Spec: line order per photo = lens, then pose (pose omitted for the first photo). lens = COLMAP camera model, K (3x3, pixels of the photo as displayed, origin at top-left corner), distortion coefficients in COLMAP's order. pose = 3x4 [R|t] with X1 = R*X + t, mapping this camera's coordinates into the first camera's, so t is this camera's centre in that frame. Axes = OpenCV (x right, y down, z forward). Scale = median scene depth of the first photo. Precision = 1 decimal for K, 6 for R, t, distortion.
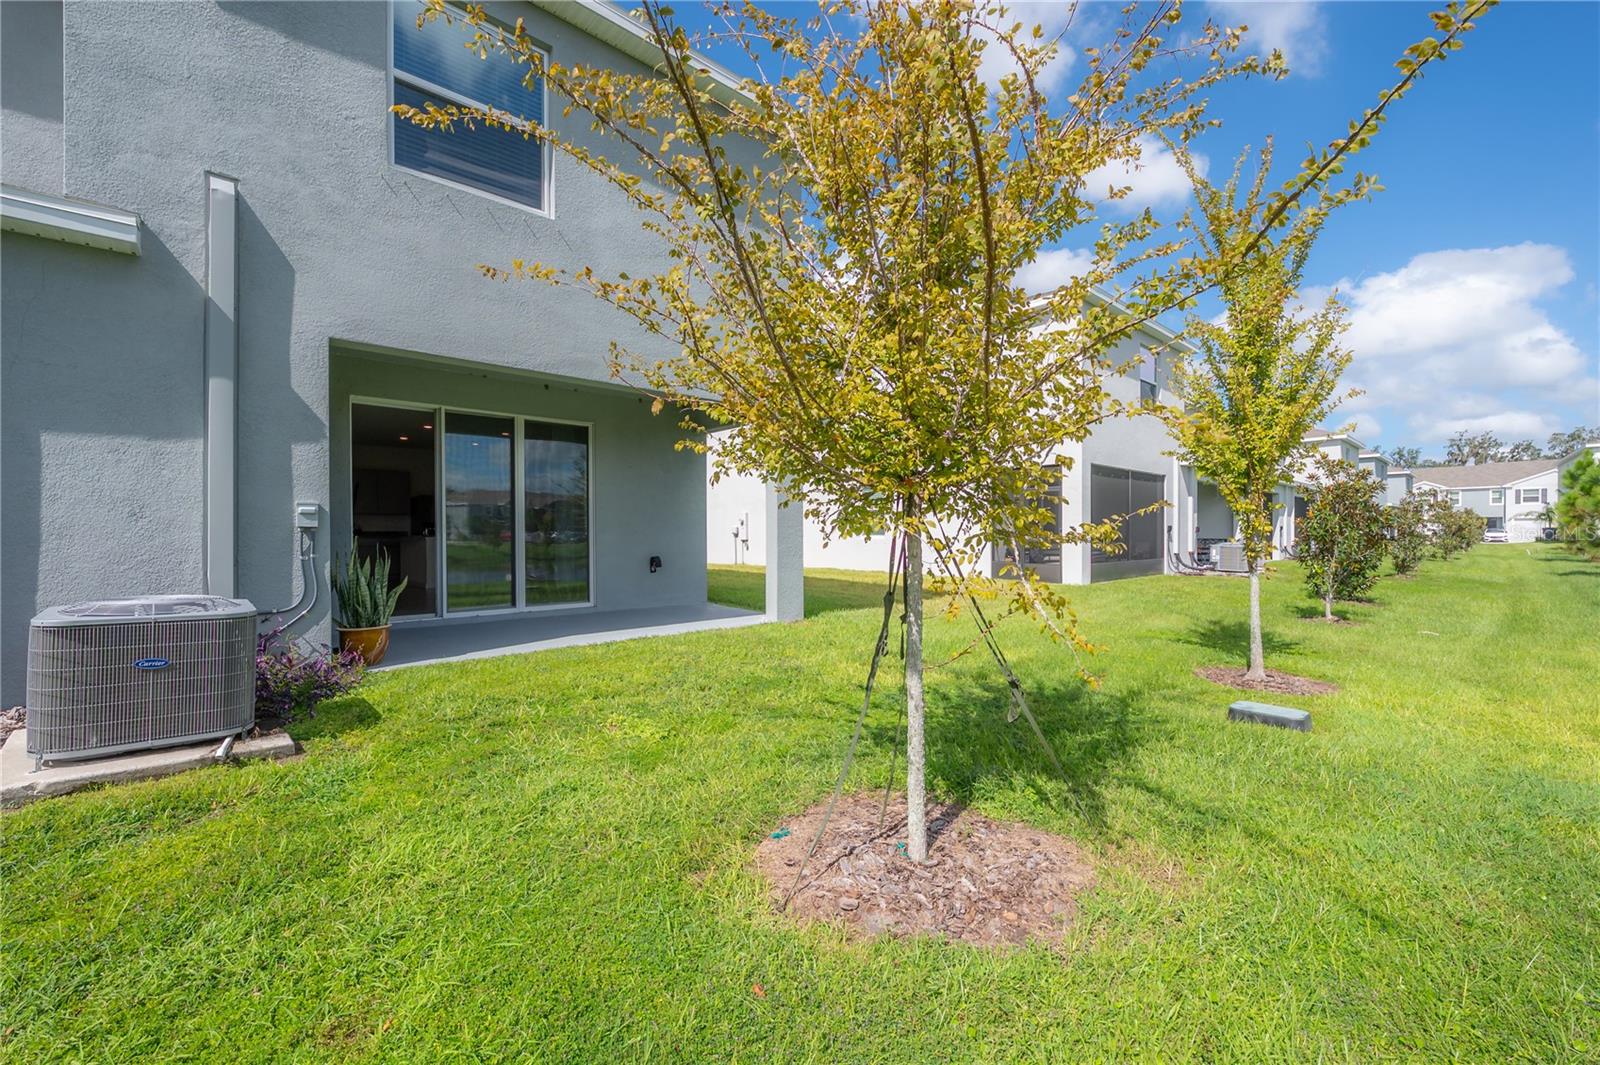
lens RADIAL K [[646.3, 0, 759.7], [0, 646.3, 568.2], [0, 0, 1]] dist [-0.006463, -0.000148]
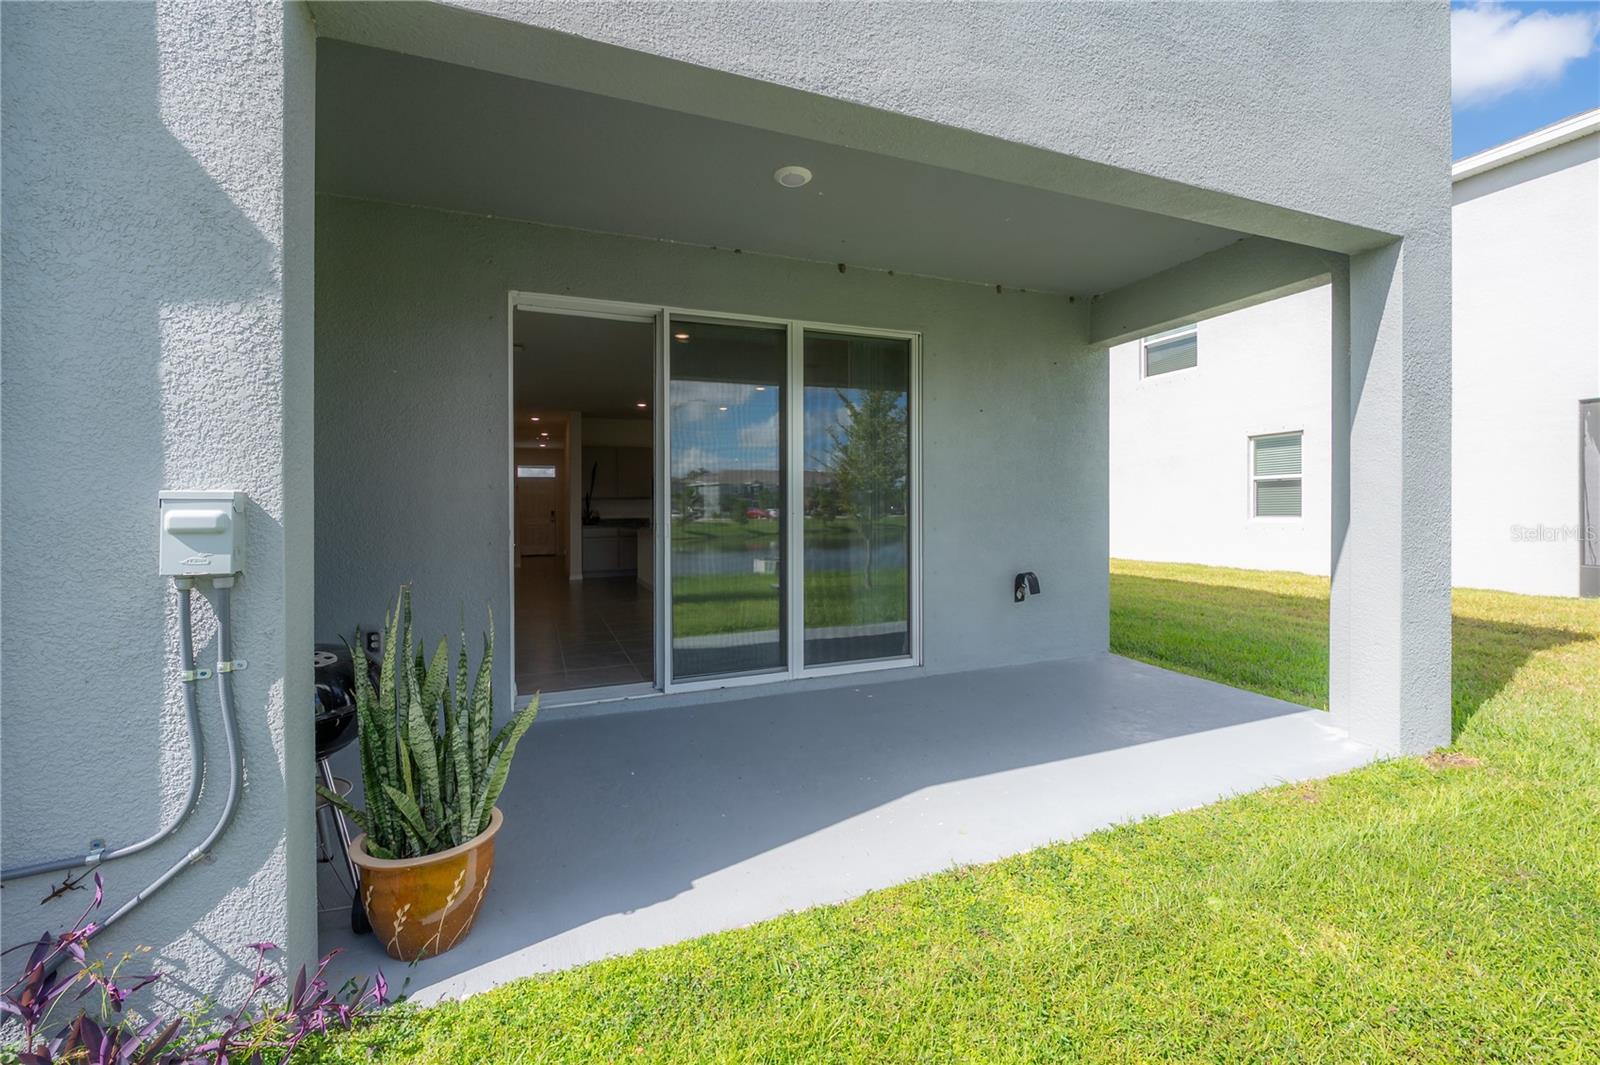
lens RADIAL K [[613.2, 0, 777.8], [0, 613.2, 528.0], [0, 0, 1]] dist [-0.002954, -0.000075]
pose [[0.946396, -0.001435, -0.323004, -0.234709], [-0.005038, 0.999803, -0.019203, -0.054757], [0.322968, 0.019801, 0.946203, 0.543285]]
